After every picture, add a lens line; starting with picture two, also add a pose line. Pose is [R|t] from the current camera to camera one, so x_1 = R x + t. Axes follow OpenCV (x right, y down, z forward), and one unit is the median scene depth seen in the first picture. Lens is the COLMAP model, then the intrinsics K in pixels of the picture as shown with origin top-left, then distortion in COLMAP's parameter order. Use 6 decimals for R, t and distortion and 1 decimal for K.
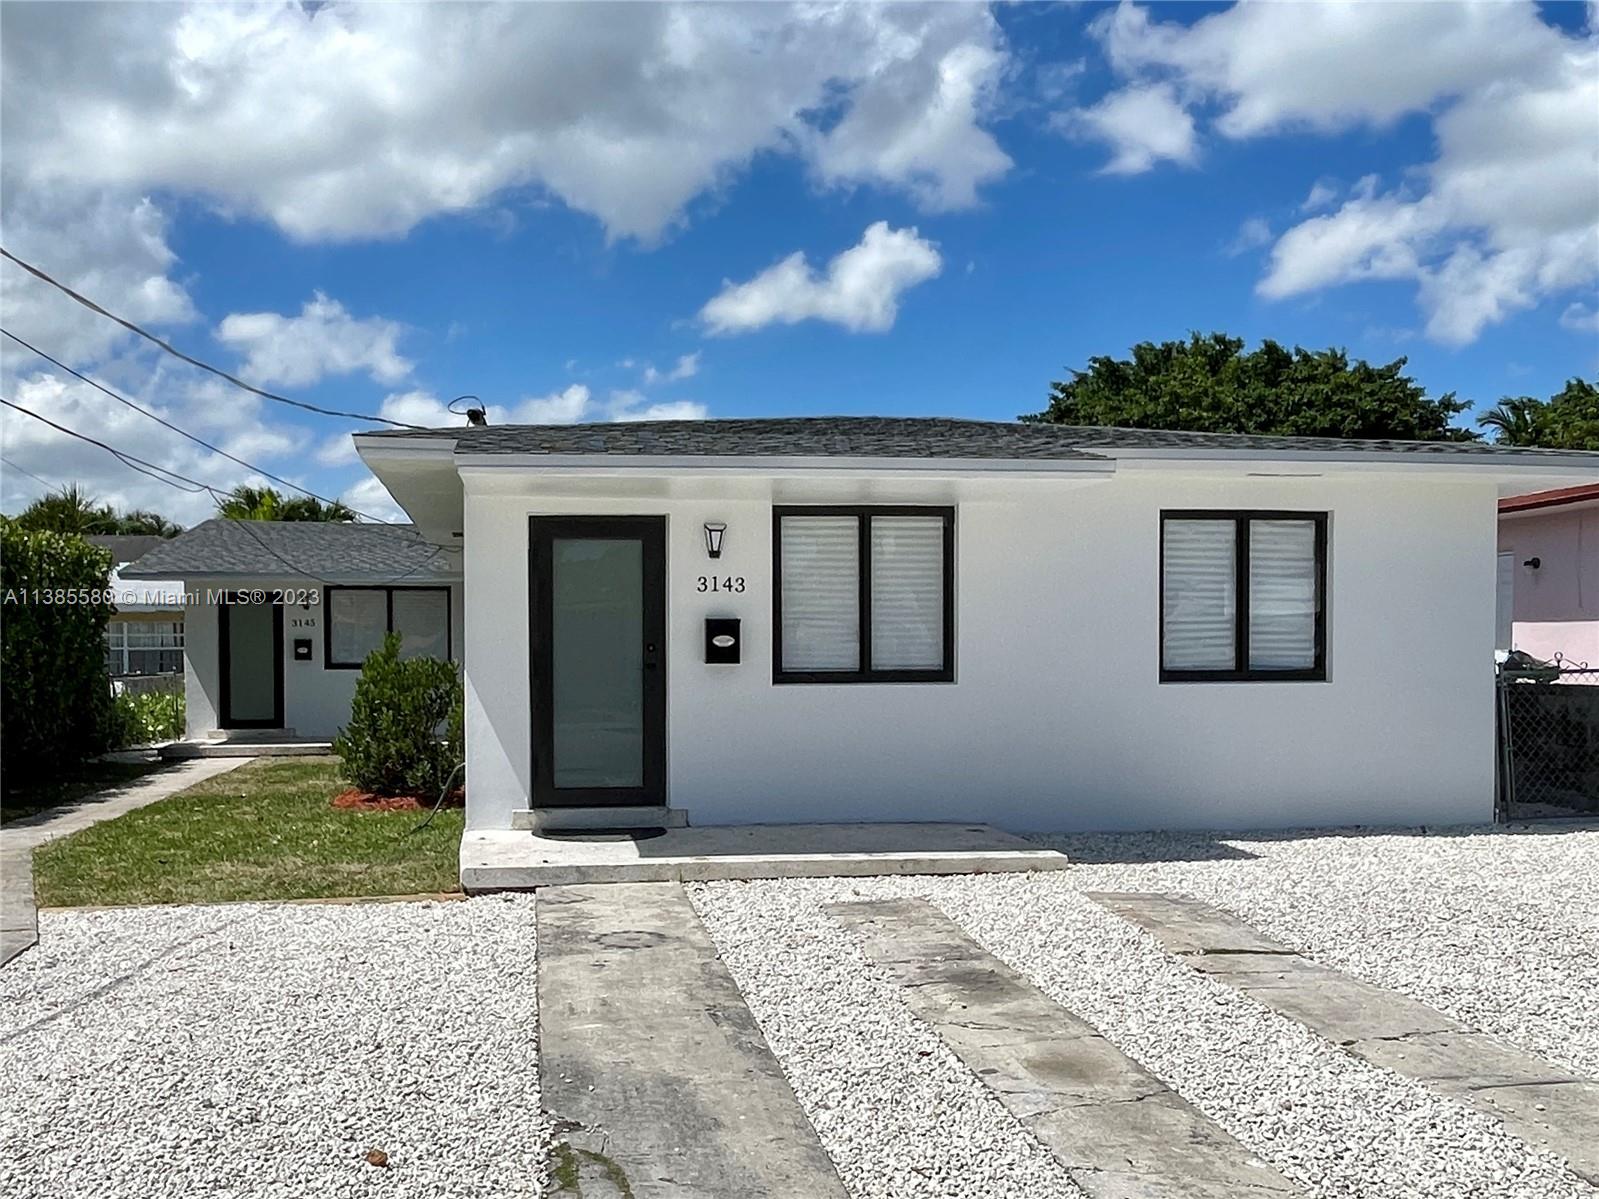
lens RADIAL K [[1462.3, 0, 727.3], [0, 1462.3, 651.7], [0, 0, 1]] dist [0.016090, 0.000000]
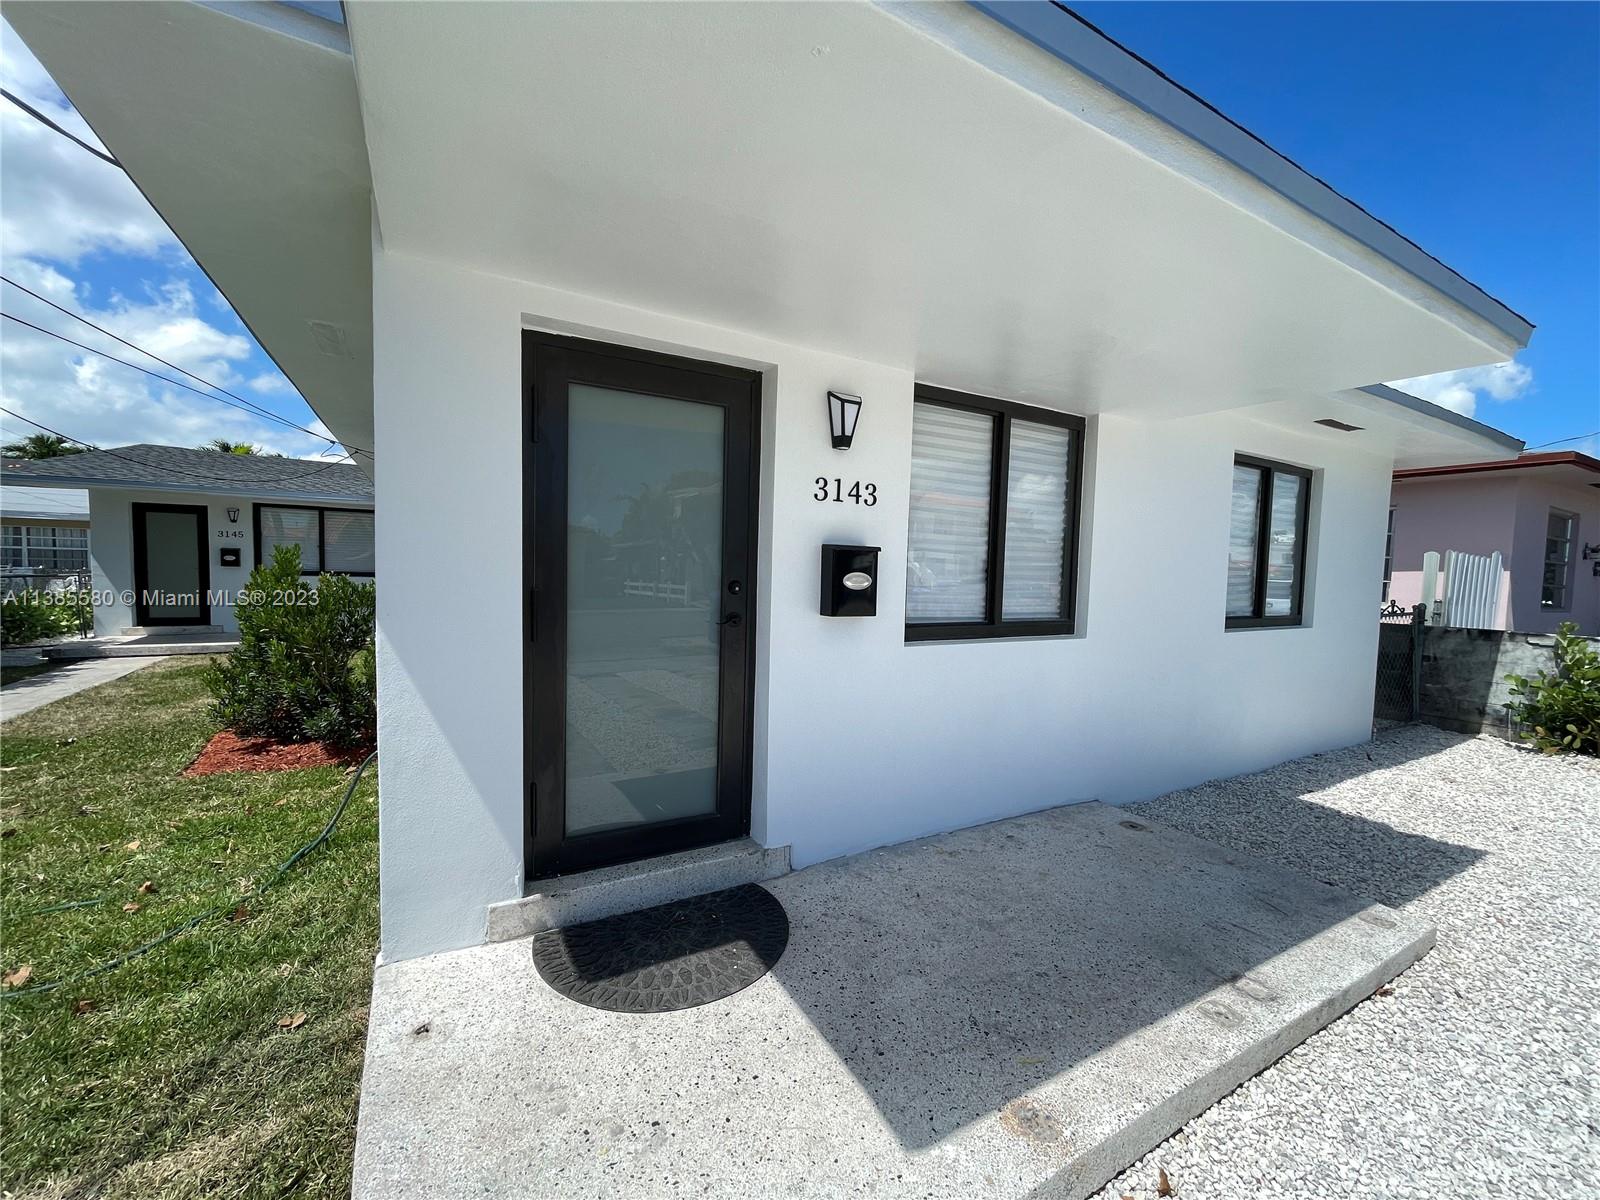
lens RADIAL K [[642.6, 0, 794.7], [0, 642.6, 601.0], [0, 0, 1]] dist [-0.001808, -0.000726]
pose [[0.928941, 0.009952, 0.370095, -0.125418], [-0.030473, 0.998302, 0.049640, -0.011114], [-0.368973, -0.057390, 0.927667, 0.722078]]
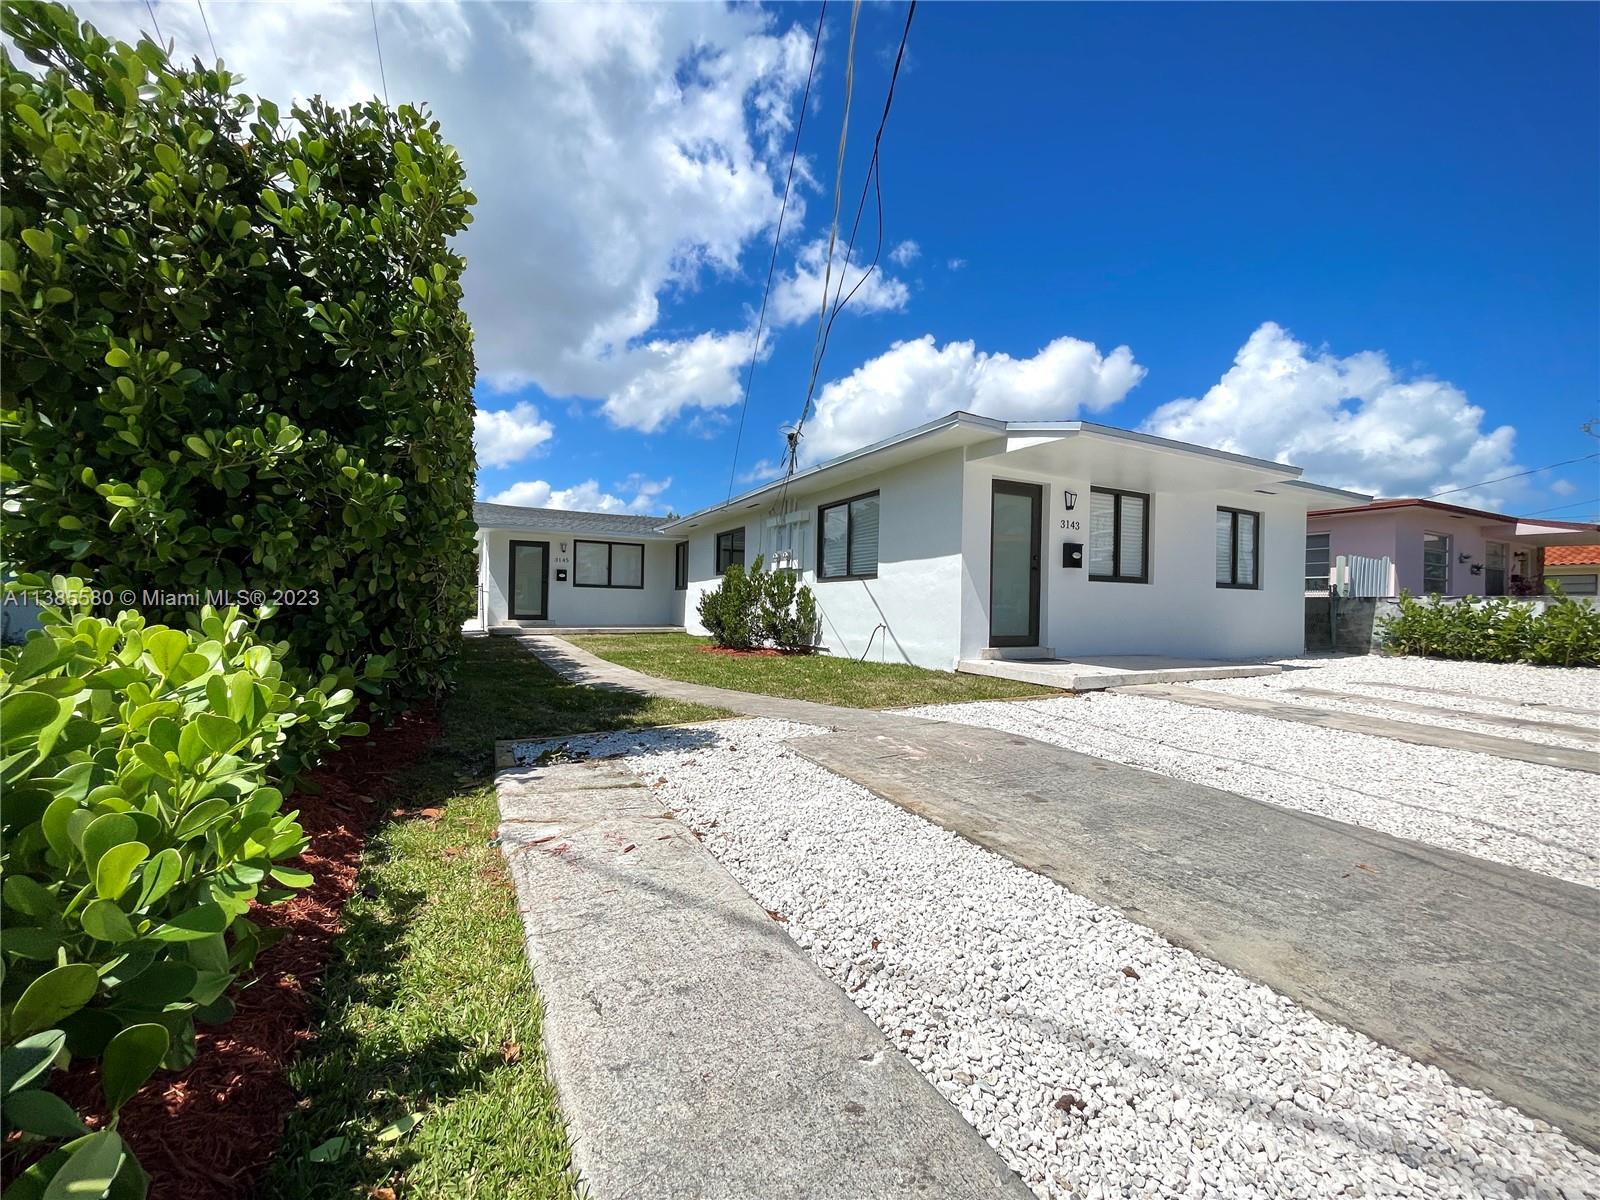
lens RADIAL K [[642.6, 0, 797.1], [0, 642.6, 604.9], [0, 0, 1]] dist [-0.001808, -0.000726]
pose [[0.940133, 0.020981, 0.340162, -0.579299], [-0.021549, 0.999766, -0.002109, 0.061129], [-0.340127, -0.005347, 0.940364, 0.349286]]
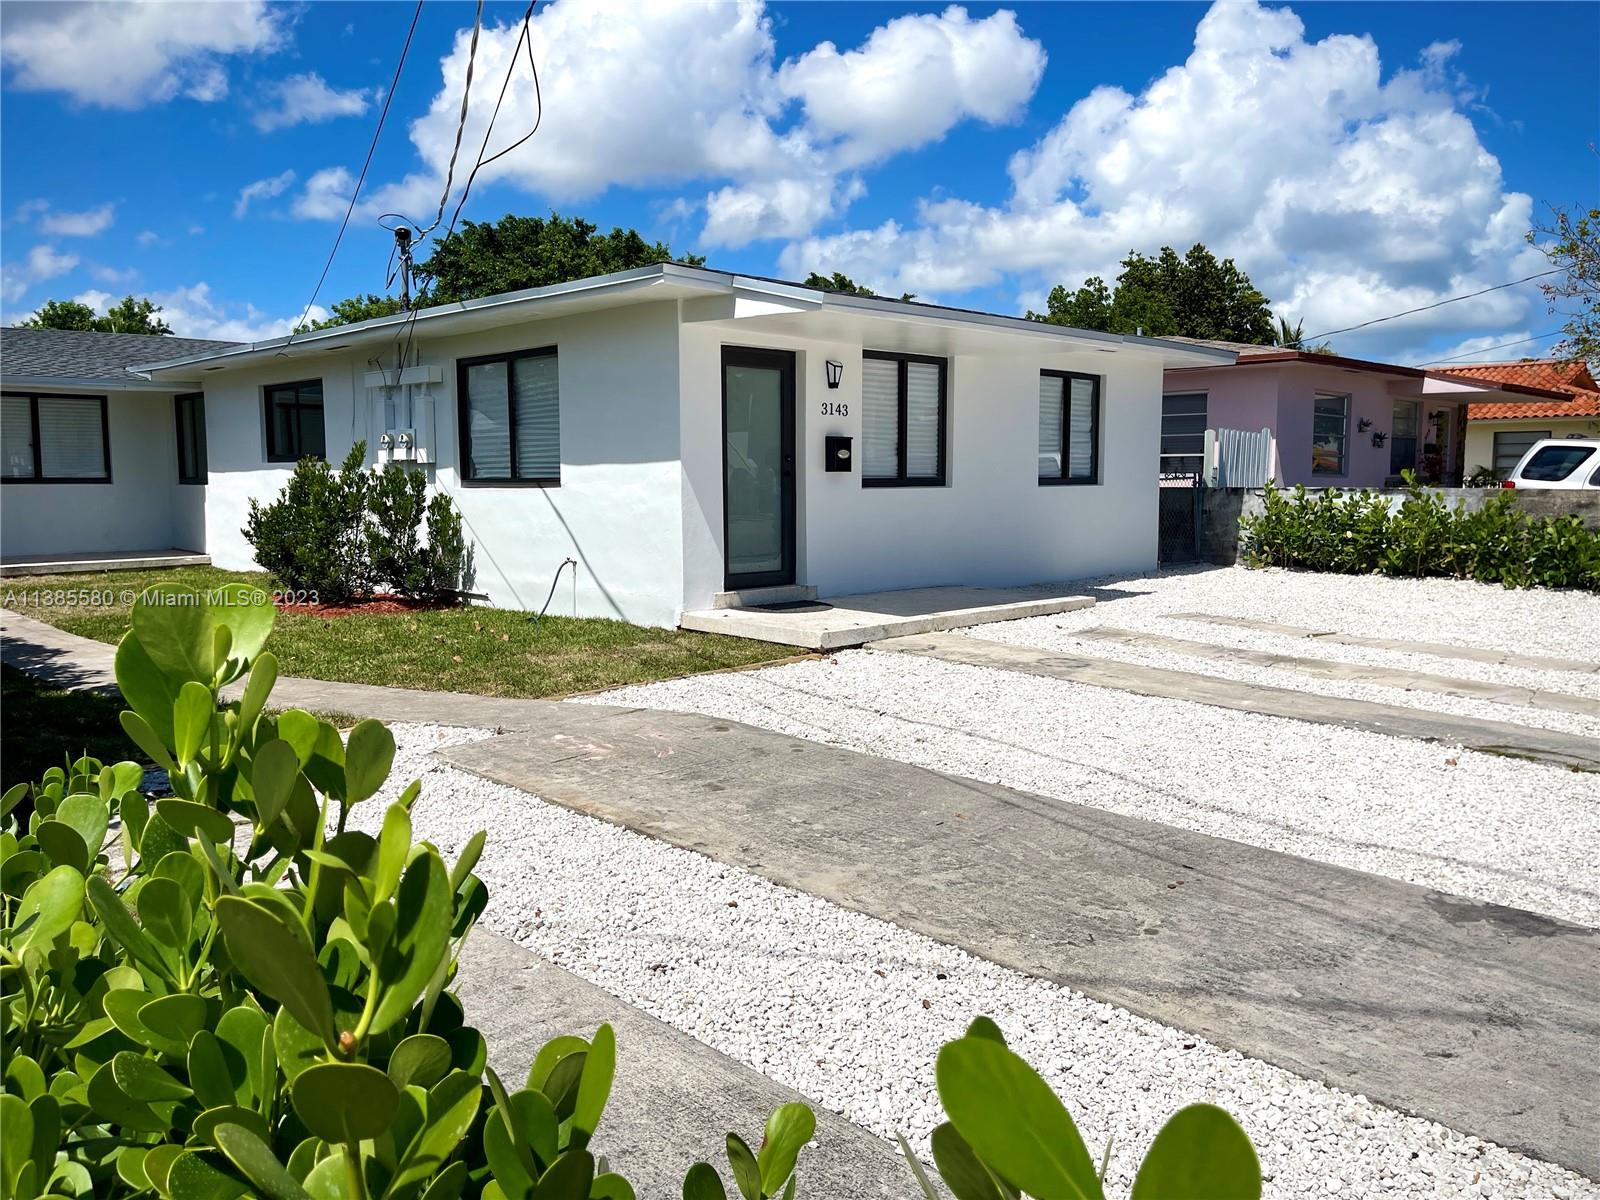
lens RADIAL K [[1208.0, 0, 802.8], [0, 1208.0, 599.7], [0, 0, 1]] dist [0.058646, -0.025930]
pose [[0.794239, -0.060429, 0.604593, -0.658283], [-0.000801, 0.994937, 0.100496, 0.012934], [-0.607605, -0.080302, 0.790169, 0.160206]]
